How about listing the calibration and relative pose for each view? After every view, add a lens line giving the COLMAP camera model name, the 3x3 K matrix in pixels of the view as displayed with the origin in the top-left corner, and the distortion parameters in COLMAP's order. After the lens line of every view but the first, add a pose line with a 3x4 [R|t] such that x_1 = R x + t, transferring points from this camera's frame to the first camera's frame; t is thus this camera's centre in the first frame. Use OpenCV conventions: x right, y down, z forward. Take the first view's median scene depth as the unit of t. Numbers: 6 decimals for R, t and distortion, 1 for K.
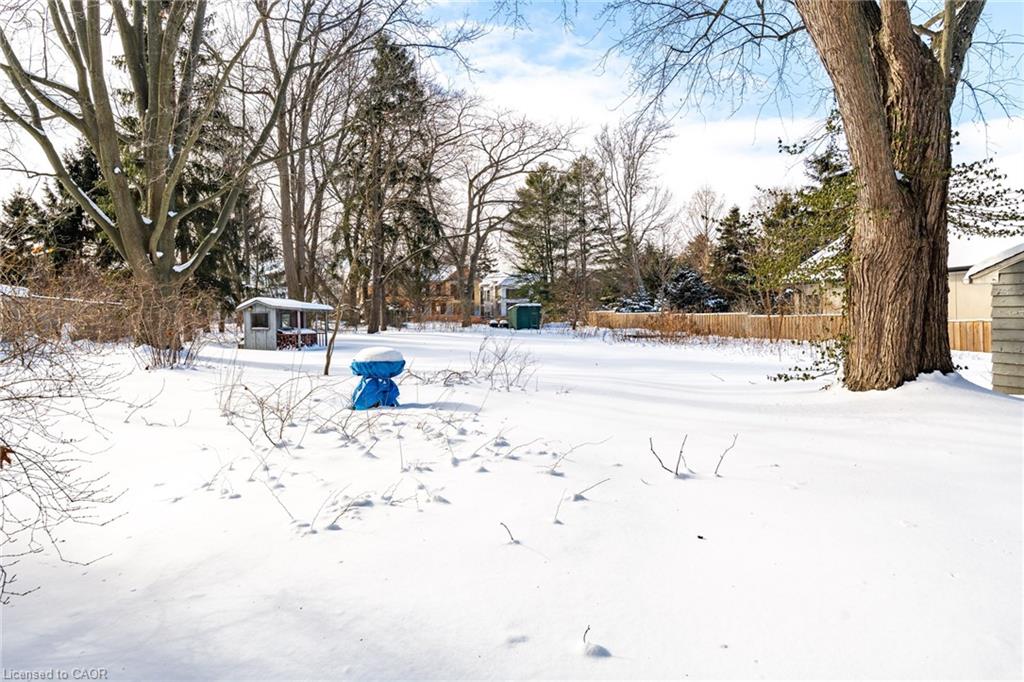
lens RADIAL K [[557.6, 0, 514.1], [0, 557.6, 326.6], [0, 0, 1]] dist [-0.002416, 0.000170]
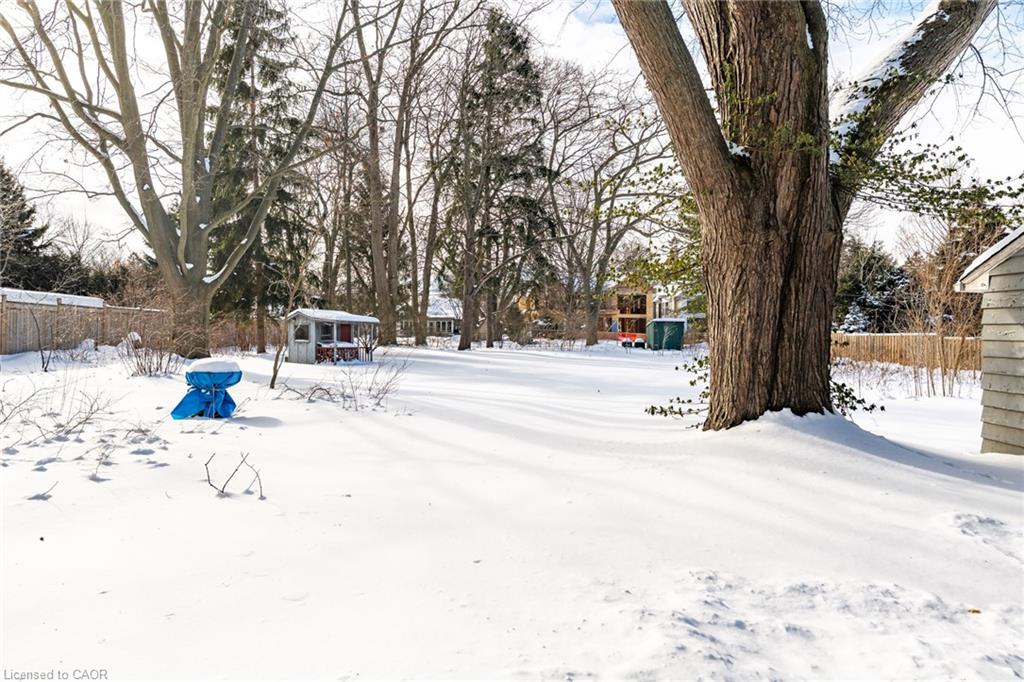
lens RADIAL K [[665.3, 0, 512.0], [0, 665.3, 341.0], [0, 0, 1]] dist [-0.004264, -0.001840]
pose [[0.950892, 0.018912, -0.308944, 0.247721], [-0.021072, 0.999771, -0.003656, 0.000213], [0.308804, 0.009986, 0.951073, 0.016787]]
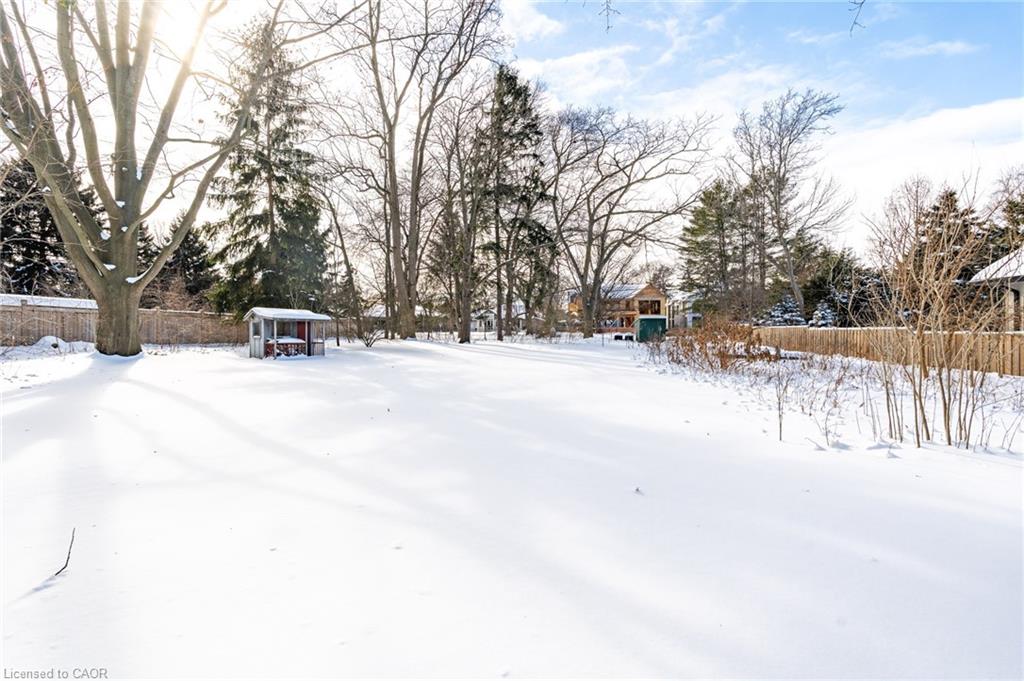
lens RADIAL K [[429.7, 0, 512.0], [0, 429.7, 340.5], [0, 0, 1]] dist [-0.002477, -0.000100]
pose [[0.887088, 0.024017, -0.460976, 0.356706], [-0.019036, 0.999699, 0.015454, -0.011840], [0.461208, -0.004934, 0.887278, 0.498609]]
